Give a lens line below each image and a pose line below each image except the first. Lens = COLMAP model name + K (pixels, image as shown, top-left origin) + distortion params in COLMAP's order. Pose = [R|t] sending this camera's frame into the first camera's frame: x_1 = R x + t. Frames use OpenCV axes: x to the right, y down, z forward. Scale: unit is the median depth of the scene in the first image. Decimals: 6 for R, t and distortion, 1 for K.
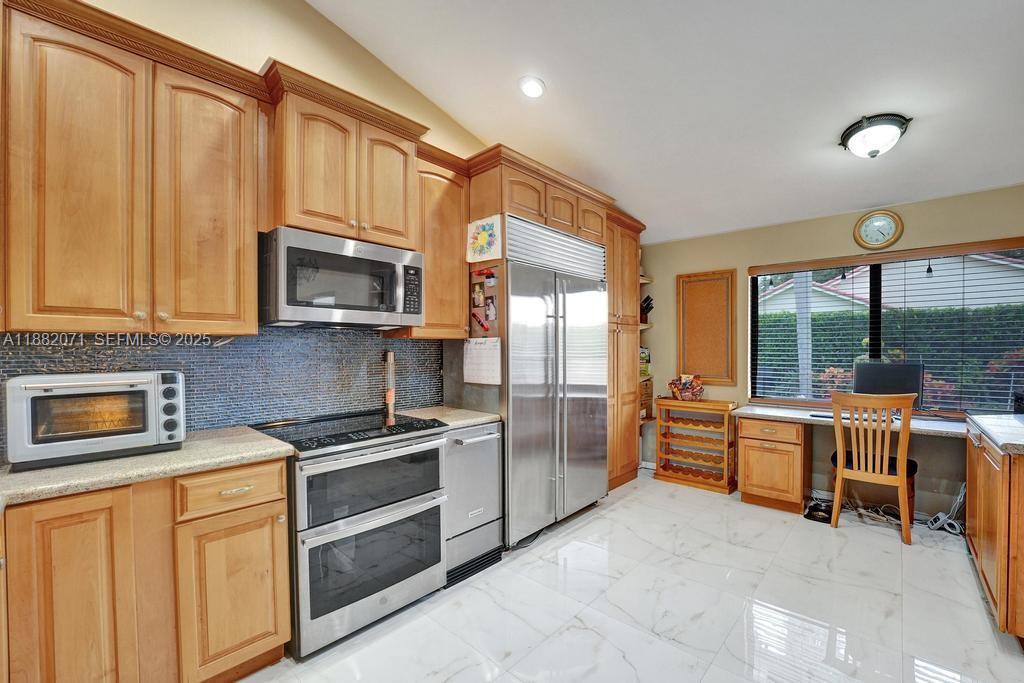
lens RADIAL K [[421.0, 0, 512.9], [0, 421.0, 348.1], [0, 0, 1]] dist [-0.000322, -0.000074]
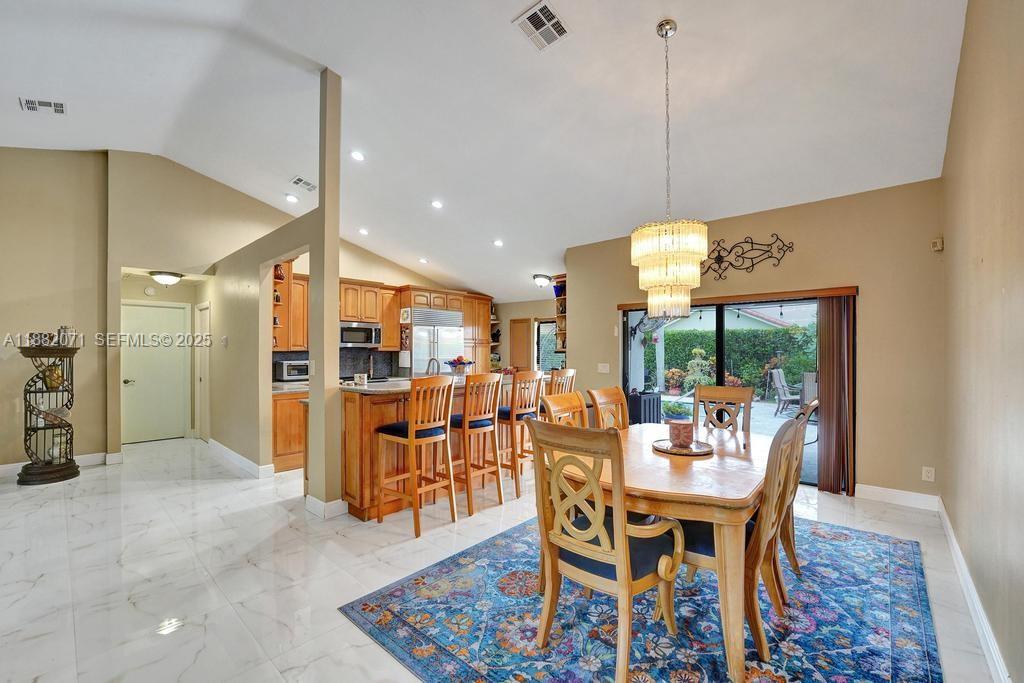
lens RADIAL K [[421.0, 0, 511.4], [0, 421.0, 346.6], [0, 0, 1]] dist [-0.000322, -0.000074]
pose [[0.999978, 0.006432, -0.001347, 0.639847], [-0.006448, 0.999900, -0.012584, -0.020779], [0.001266, 0.012592, 0.999920, -1.791561]]
